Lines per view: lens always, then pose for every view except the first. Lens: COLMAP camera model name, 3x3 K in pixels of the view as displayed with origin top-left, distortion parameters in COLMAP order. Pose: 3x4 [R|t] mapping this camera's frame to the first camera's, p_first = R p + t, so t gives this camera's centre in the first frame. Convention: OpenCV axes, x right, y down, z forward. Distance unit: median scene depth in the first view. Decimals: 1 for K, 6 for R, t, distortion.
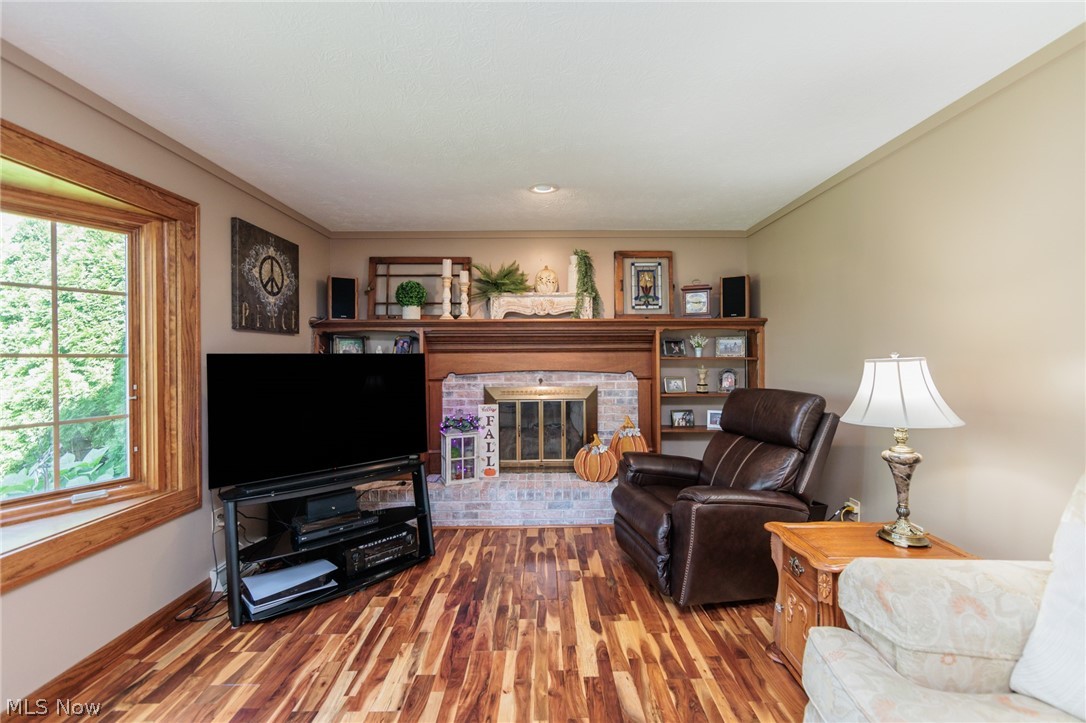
lens RADIAL K [[433.4, 0, 547.7], [0, 433.4, 358.1], [0, 0, 1]] dist [-0.000355, -0.000031]
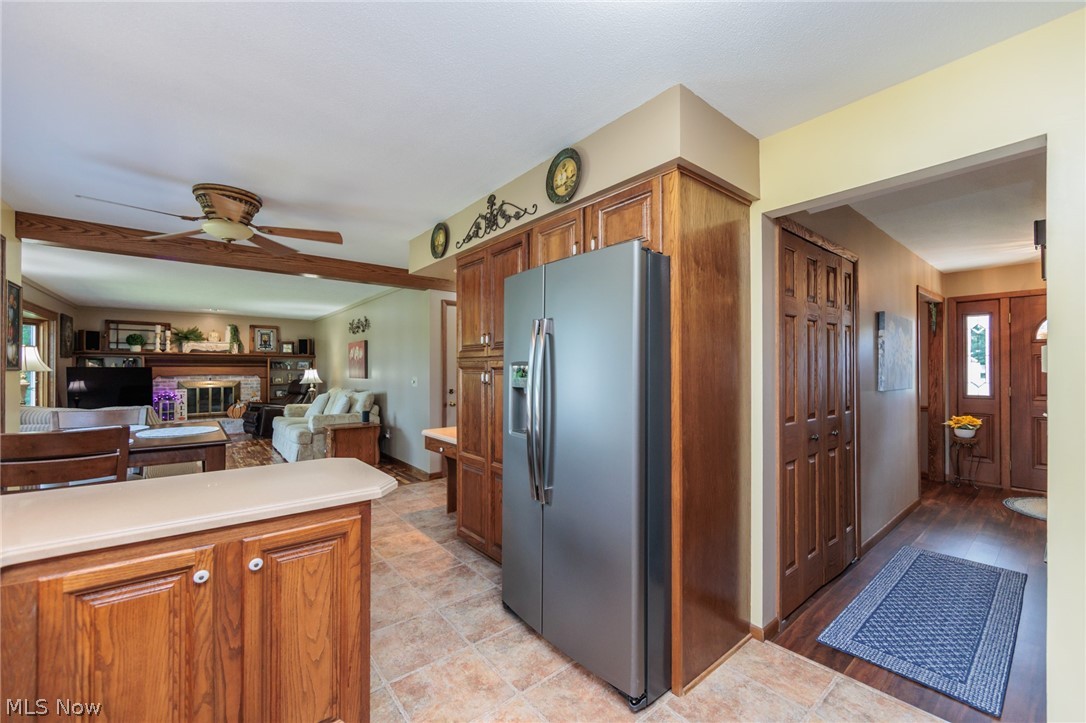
lens RADIAL K [[433.8, 0, 547.7], [0, 433.8, 363.4], [0, 0, 1]] dist [-0.000403, -0.000220]
pose [[0.780555, 0.012518, 0.624962, -0.059187], [-0.001186, 0.999827, -0.018544, 0.009536], [-0.625086, 0.013733, 0.780435, -1.987530]]
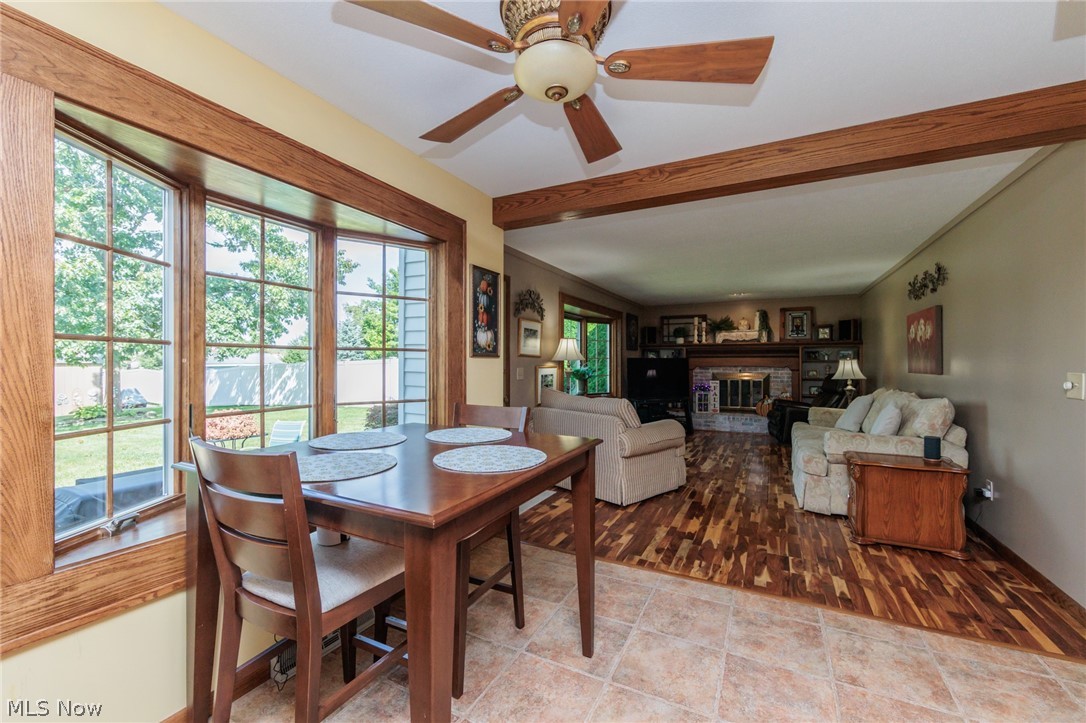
lens RADIAL K [[436.5, 0, 549.9], [0, 436.5, 365.8], [0, 0, 1]] dist [-0.007968, 0.000329]
pose [[0.885890, 0.009878, -0.463790, 0.153375], [-0.007419, 0.999947, 0.007126, 0.019281], [0.463835, -0.002872, 0.885917, -1.392835]]
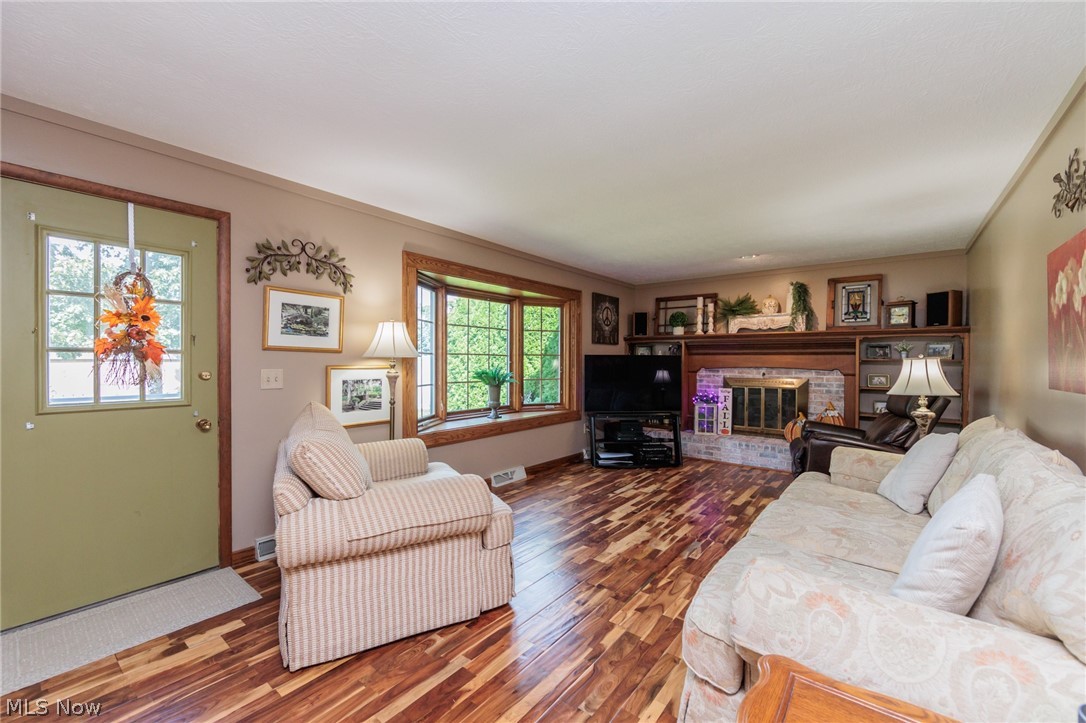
lens RADIAL K [[433.8, 0, 547.7], [0, 433.8, 363.4], [0, 0, 1]] dist [-0.000403, -0.000220]
pose [[0.777373, 0.015777, -0.628842, 0.342658], [-0.013137, 0.999875, 0.008846, 0.012538], [0.628902, 0.001384, 0.777483, -0.604569]]
